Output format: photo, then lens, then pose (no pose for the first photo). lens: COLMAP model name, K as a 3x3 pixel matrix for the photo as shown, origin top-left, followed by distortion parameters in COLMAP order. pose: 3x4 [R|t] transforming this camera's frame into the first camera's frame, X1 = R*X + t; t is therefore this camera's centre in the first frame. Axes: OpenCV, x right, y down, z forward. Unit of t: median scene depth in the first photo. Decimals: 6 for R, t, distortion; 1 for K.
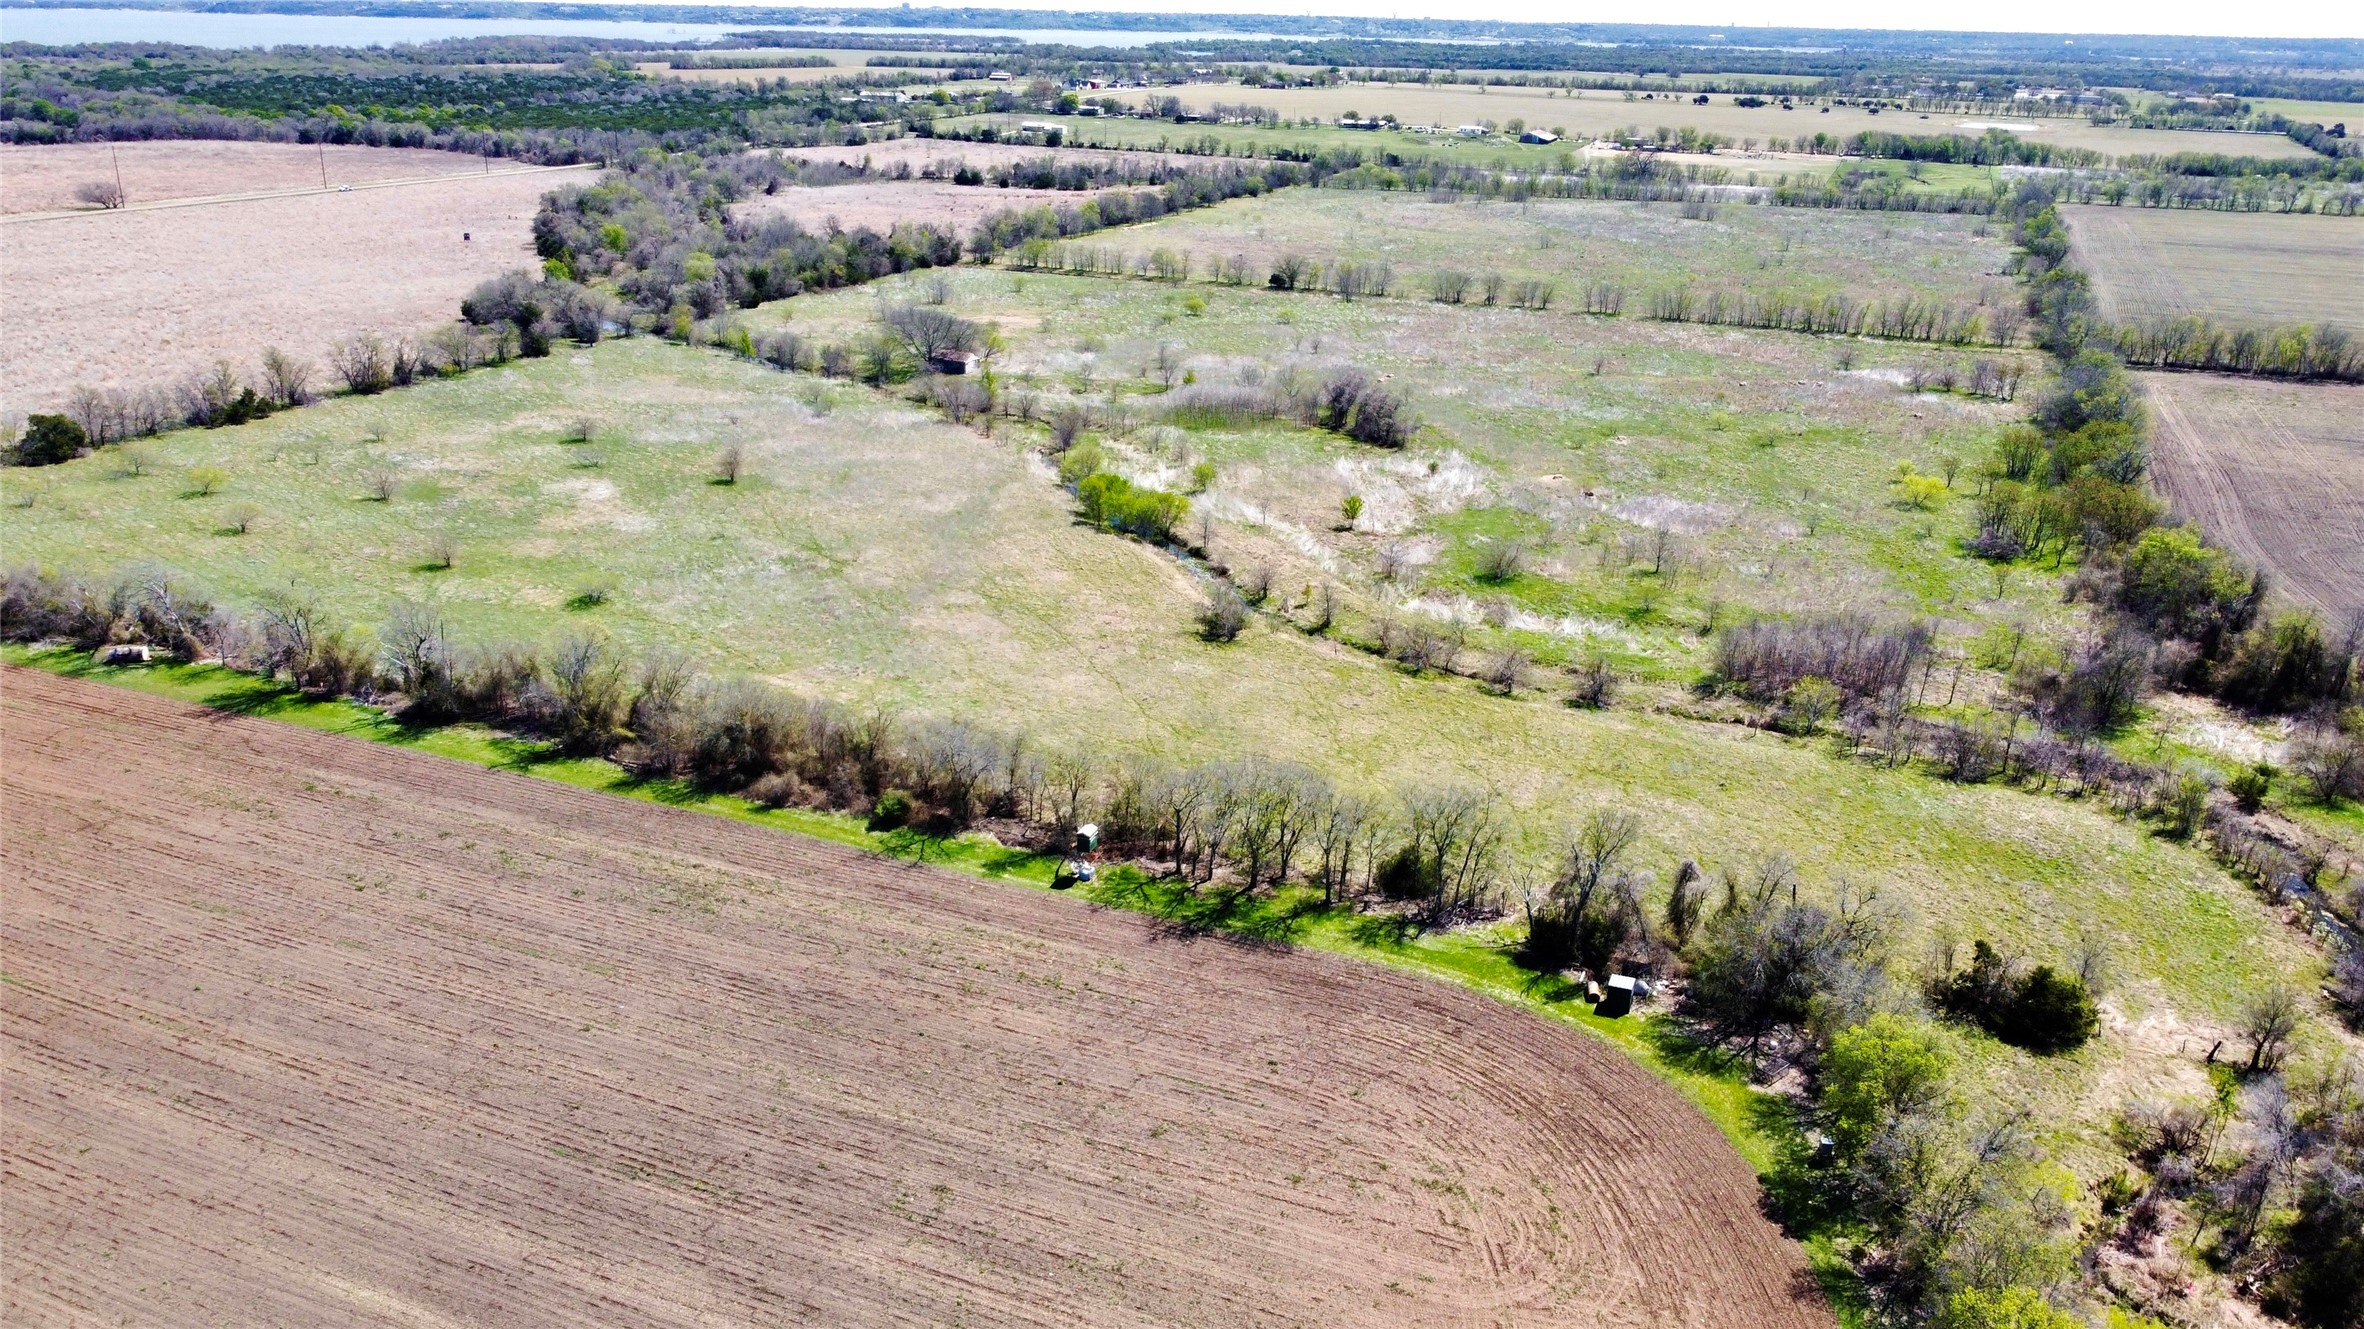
lens RADIAL K [[1679.7, 0, 1182.0], [0, 1679.7, 664.5], [0, 0, 1]] dist [-0.002535, -0.005461]
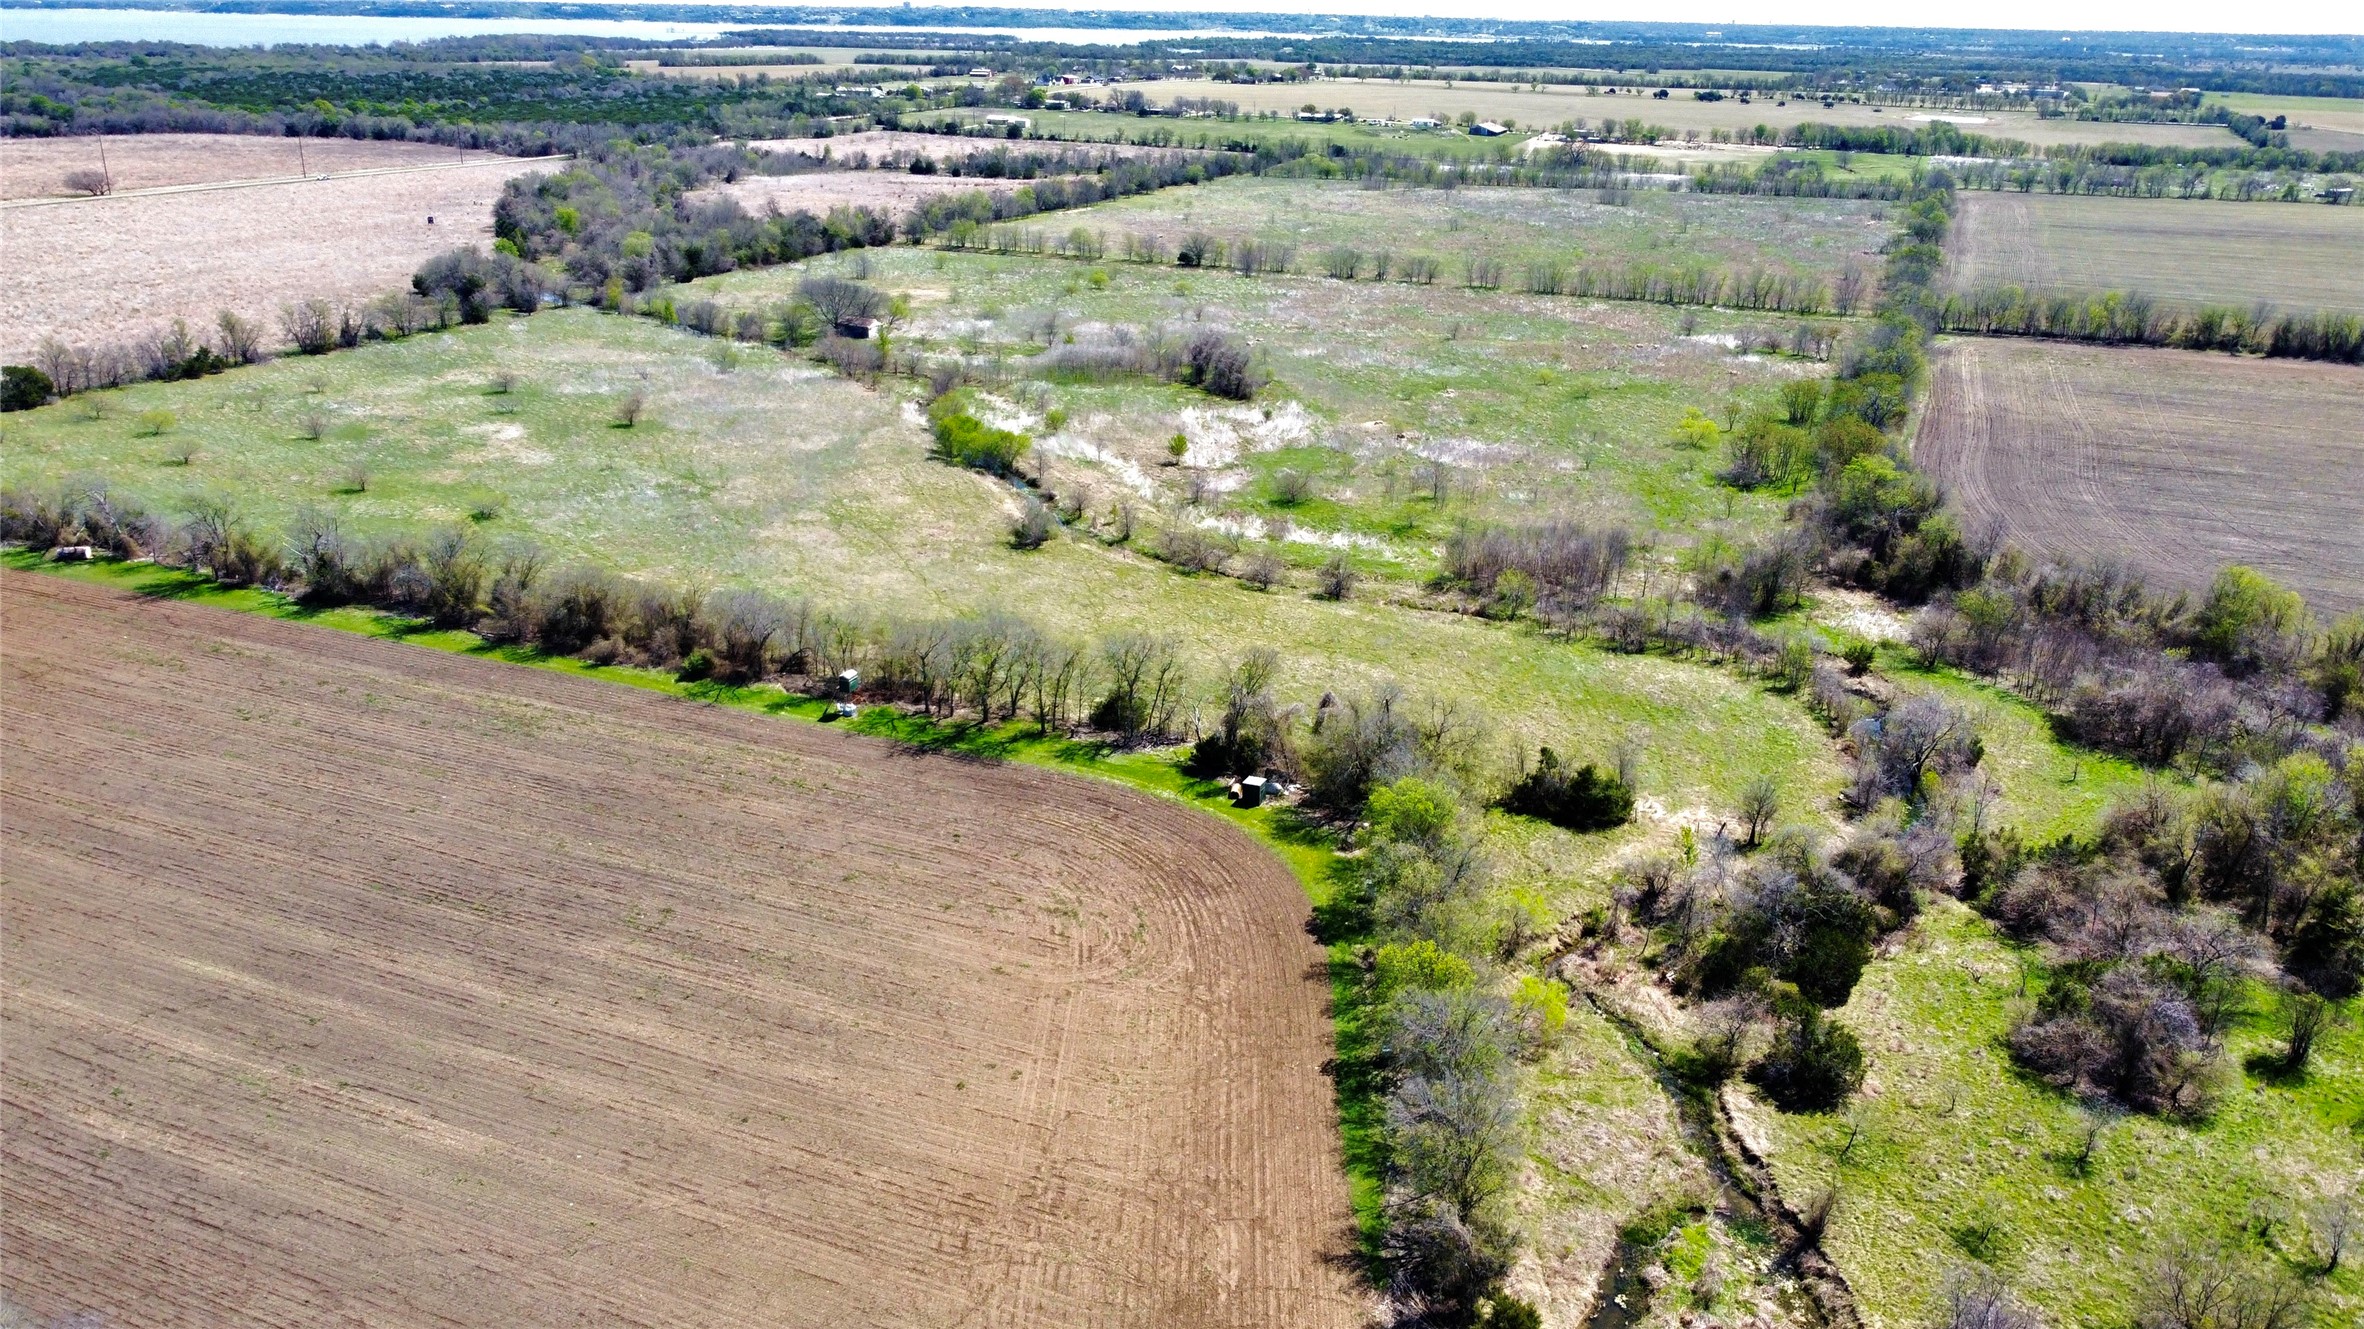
lens RADIAL K [[1679.7, 0, 1182.0], [0, 1679.7, 664.5], [0, 0, 1]] dist [-0.002535, -0.005461]
pose [[0.999993, -0.000275, -0.003626, 0.068394], [0.000278, 1.000000, 0.000715, 0.032891], [0.003626, -0.000716, 0.999993, -0.076164]]
